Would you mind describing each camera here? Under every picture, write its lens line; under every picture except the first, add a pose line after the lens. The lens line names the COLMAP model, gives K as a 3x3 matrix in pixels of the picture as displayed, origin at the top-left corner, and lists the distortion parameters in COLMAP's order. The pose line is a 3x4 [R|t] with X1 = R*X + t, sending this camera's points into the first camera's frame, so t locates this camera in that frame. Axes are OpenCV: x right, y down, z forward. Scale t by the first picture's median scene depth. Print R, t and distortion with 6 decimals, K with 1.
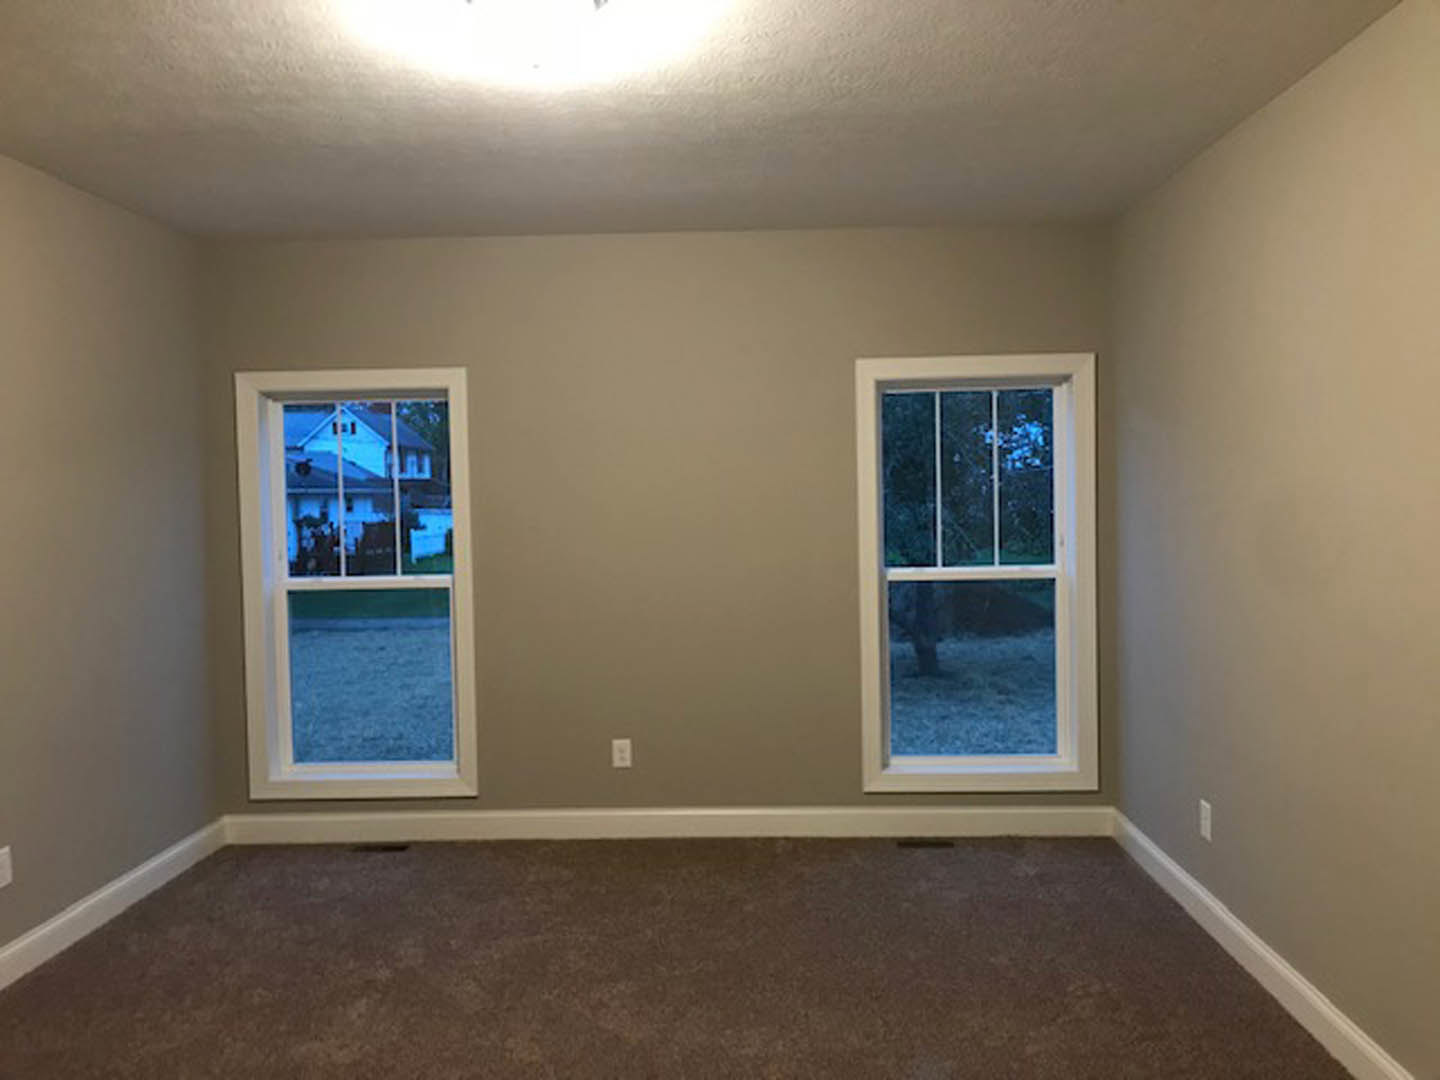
lens RADIAL K [[1120.5, 0, 704.3], [0, 1120.5, 522.6], [0, 0, 1]] dist [0.004036, -0.001844]
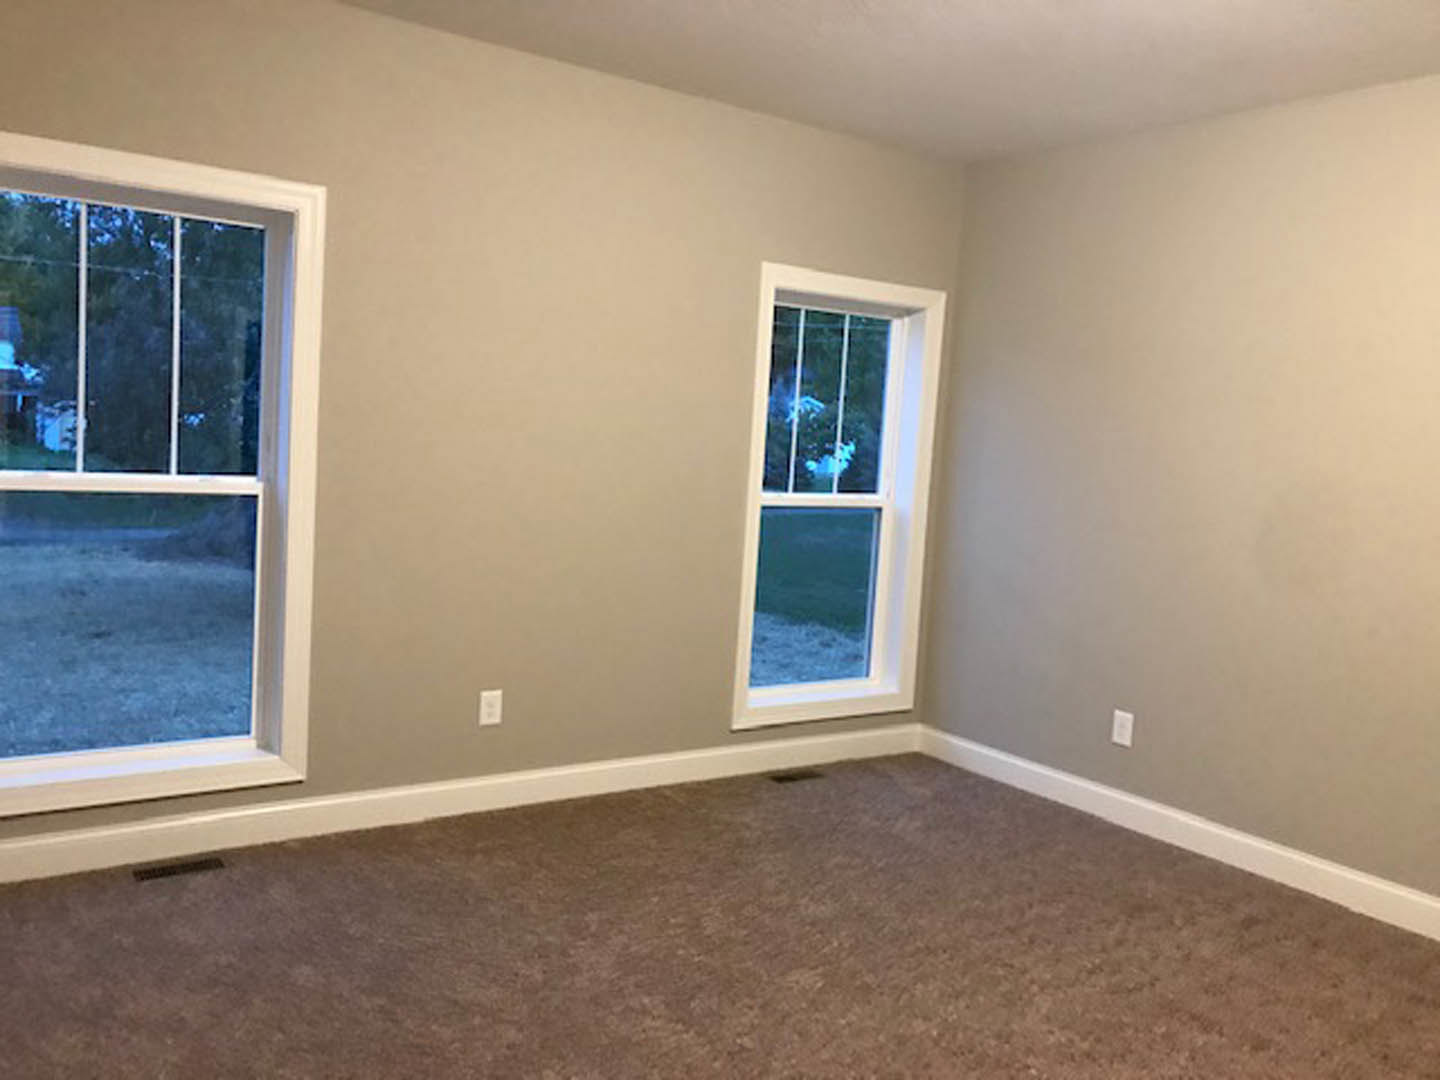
lens RADIAL K [[1167.8, 0, 716.8], [0, 1167.8, 528.7], [0, 0, 1]] dist [0.137523, -0.225362]
pose [[0.803848, 0.018532, 0.594546, -0.455598], [-0.065214, 0.996235, 0.057119, 0.018053], [-0.591249, -0.084688, 0.802030, 0.234502]]
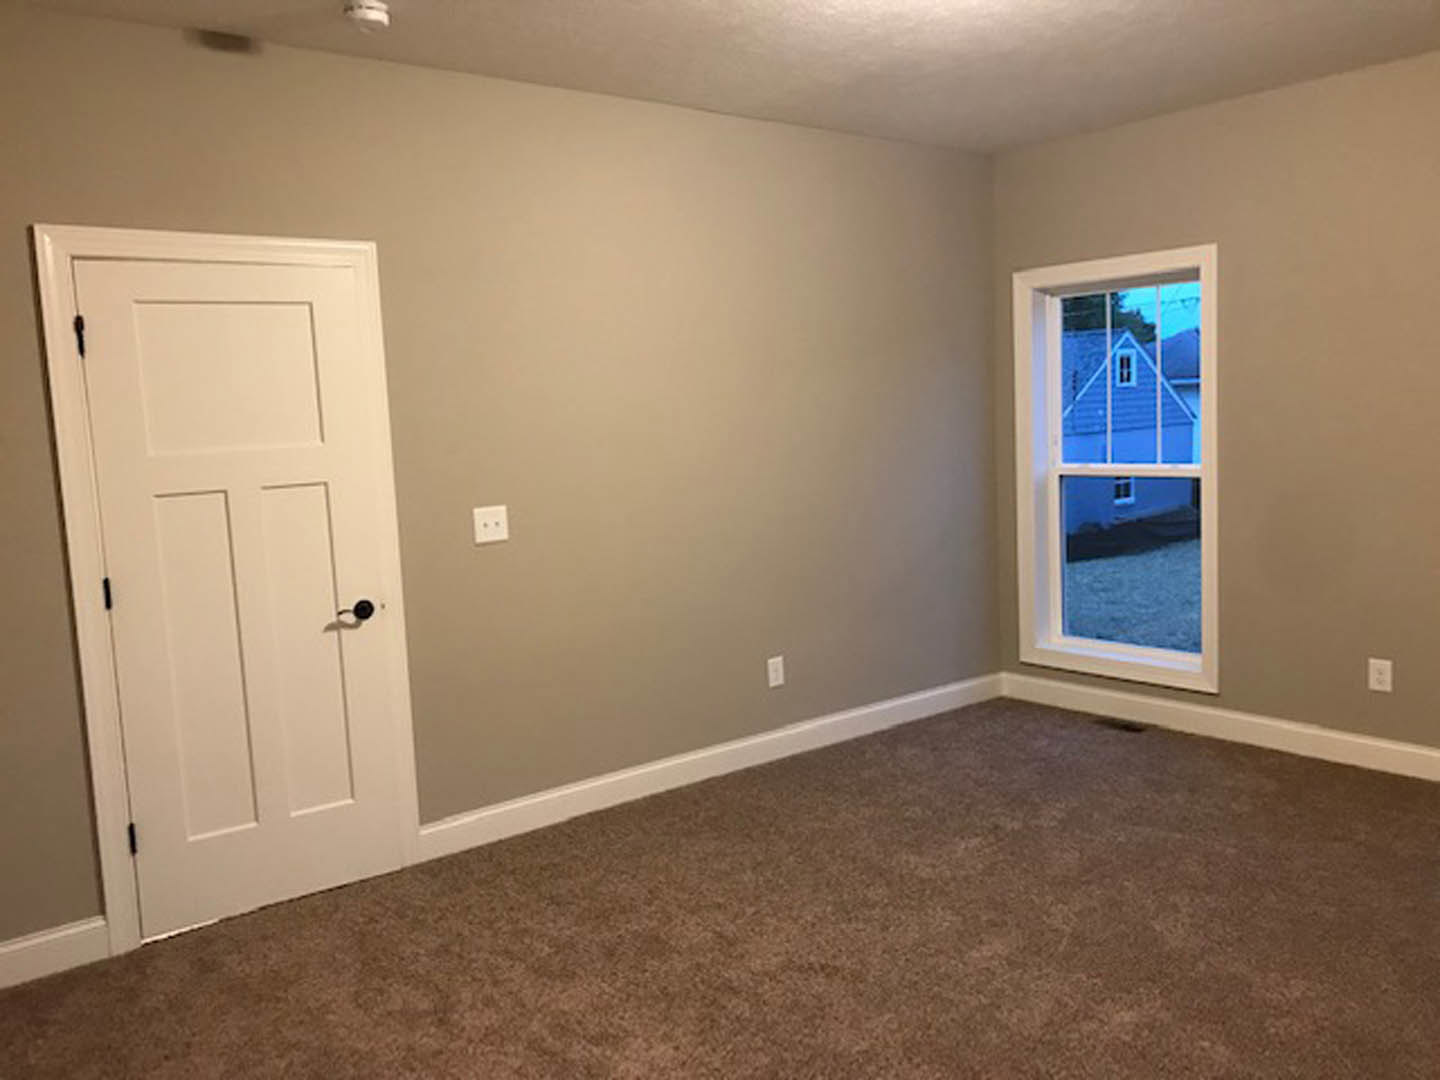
lens RADIAL K [[1106.8, 0, 720.0], [0, 1106.8, 540.0], [0, 0, 1]] dist [-0.047504, -0.001084]
pose [[0.646990, 0.076562, -0.758645, 0.229104], [0.013998, 0.993586, 0.112209, -0.000112], [0.762370, -0.083218, 0.641768, 0.077669]]
